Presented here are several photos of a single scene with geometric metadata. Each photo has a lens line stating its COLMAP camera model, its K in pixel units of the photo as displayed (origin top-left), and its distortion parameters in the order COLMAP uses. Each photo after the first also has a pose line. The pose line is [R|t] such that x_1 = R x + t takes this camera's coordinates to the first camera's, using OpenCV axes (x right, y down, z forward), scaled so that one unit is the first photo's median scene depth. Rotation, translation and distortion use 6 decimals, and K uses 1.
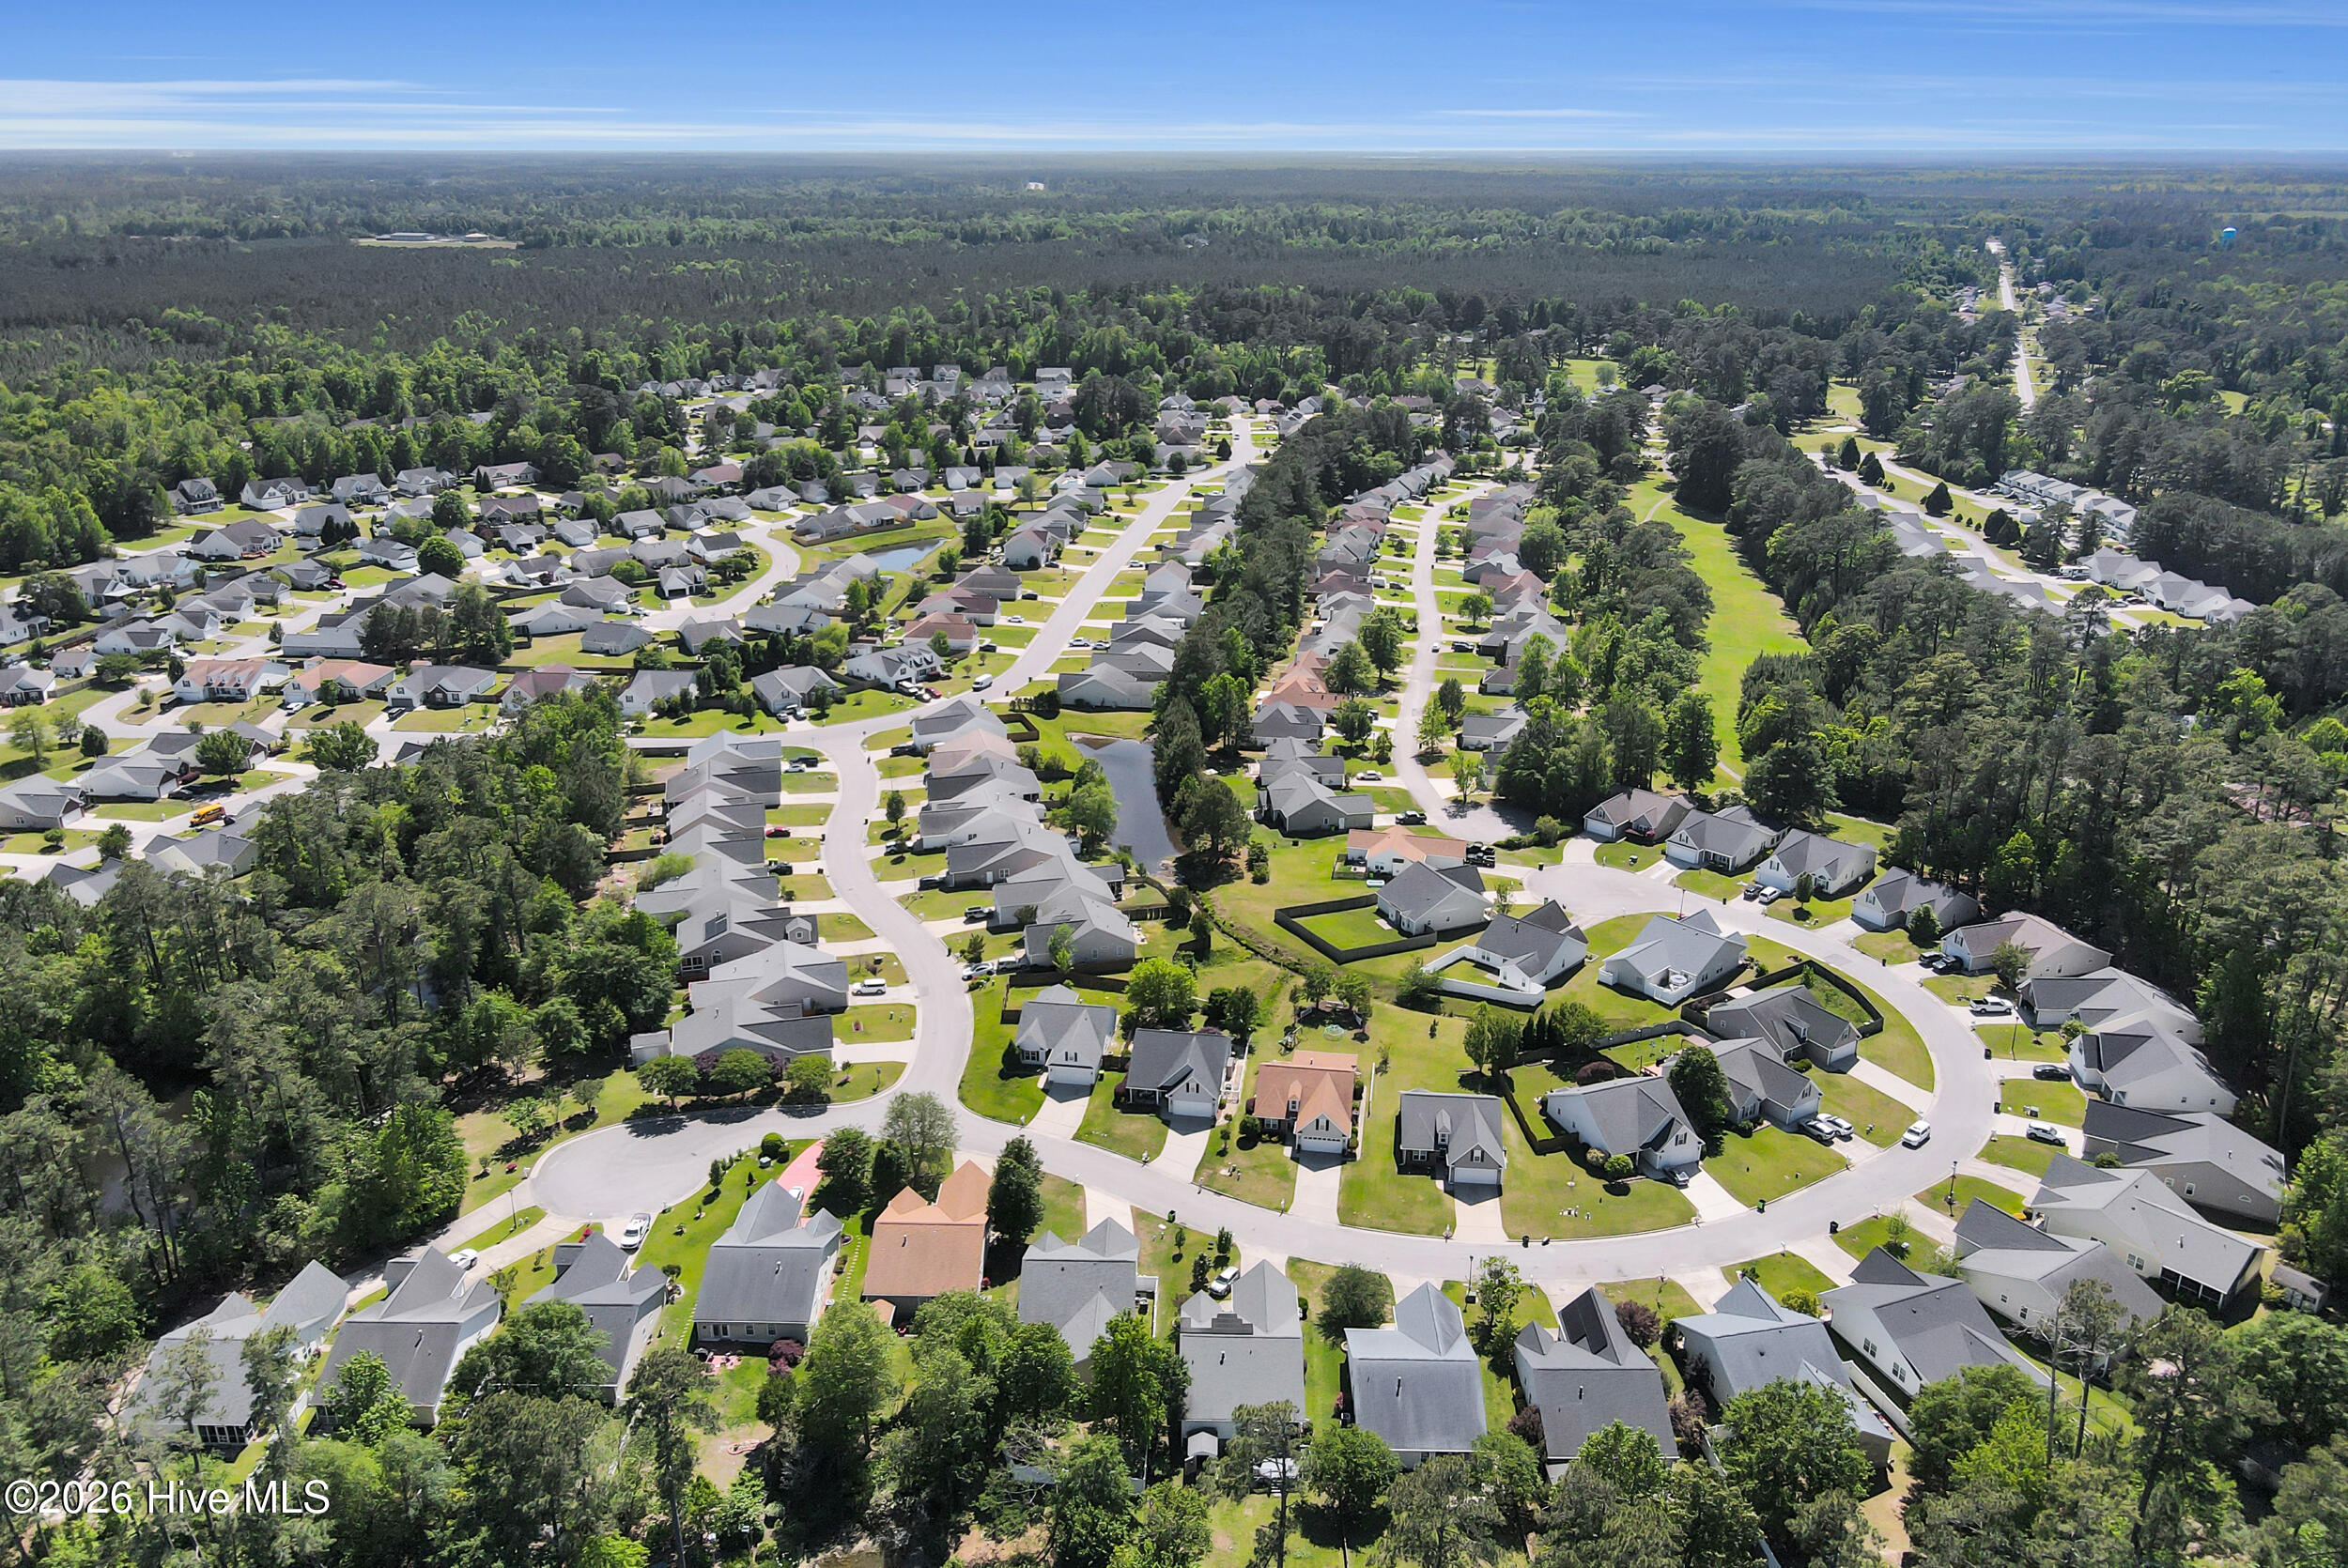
lens RADIAL K [[1722.6, 0, 1179.1], [0, 1722.6, 787.7], [0, 0, 1]] dist [0.009775, 0.015651]
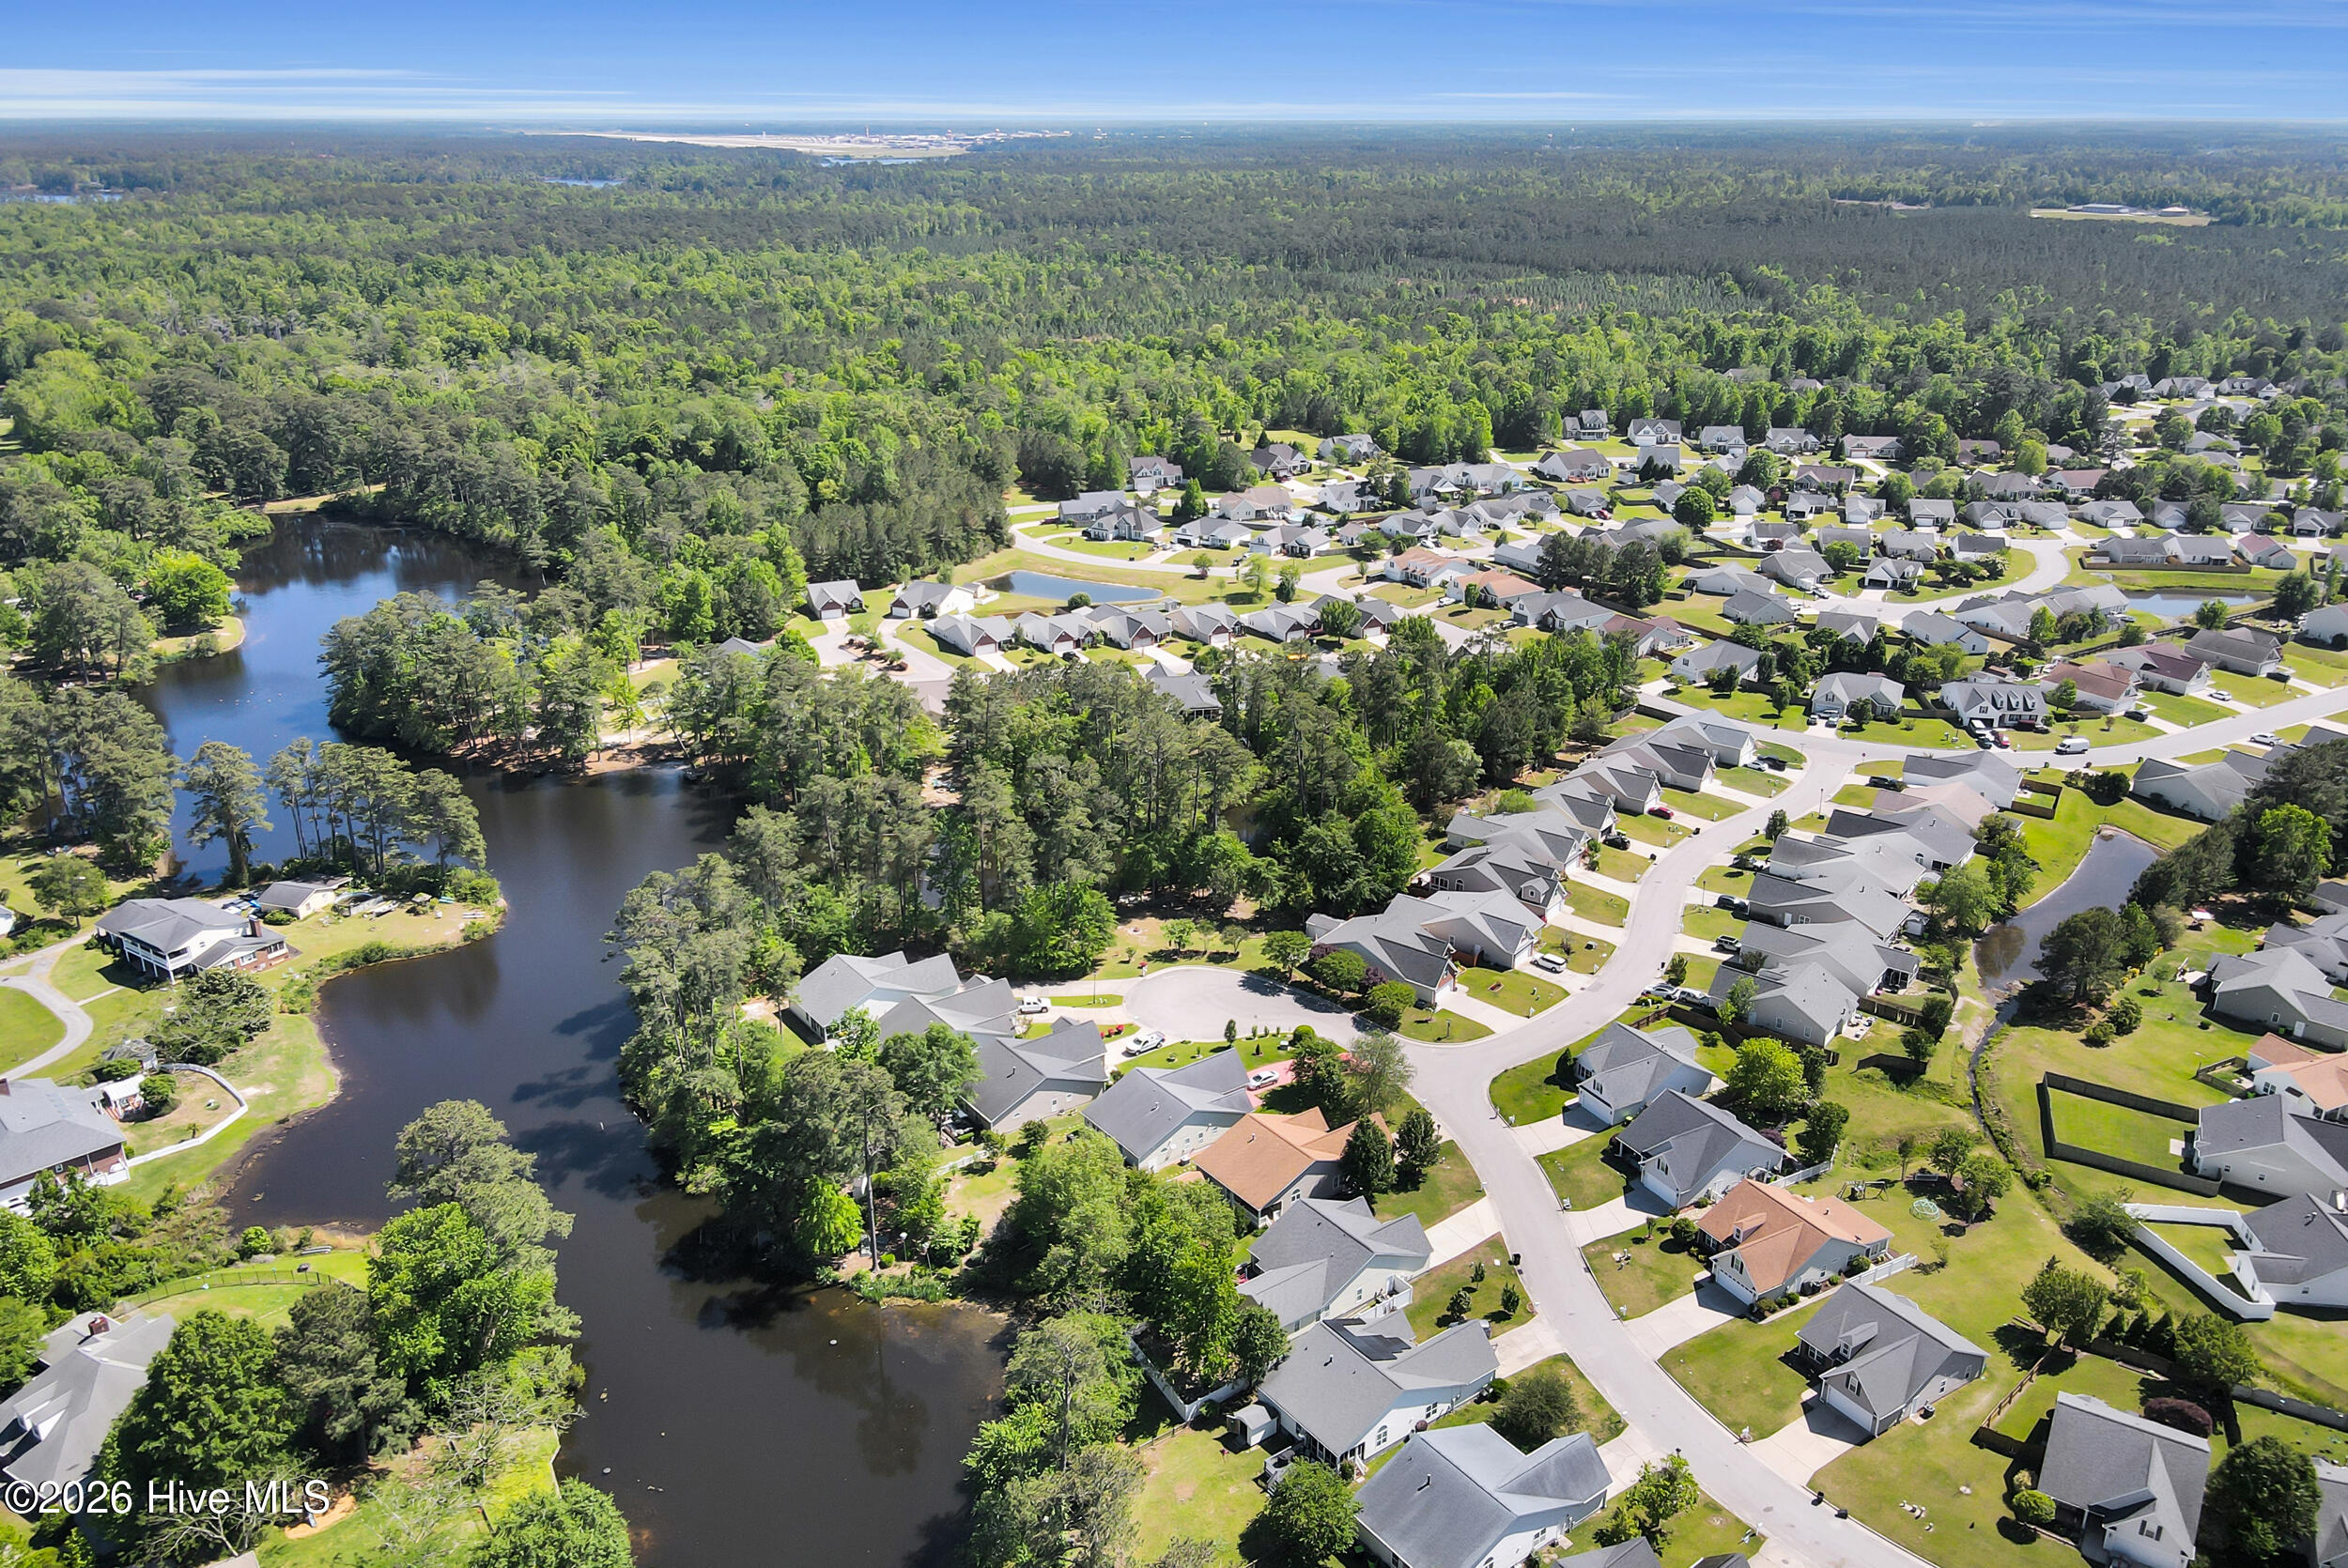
lens RADIAL K [[1722.6, 0, 1176.3], [0, 1722.6, 779.1], [0, 0, 1]] dist [0.009775, 0.015651]
pose [[0.624998, 0.287360, -0.725812, 0.346162], [-0.278931, 0.950608, 0.136172, -0.055672], [0.729092, 0.117344, 0.674281, 0.138248]]
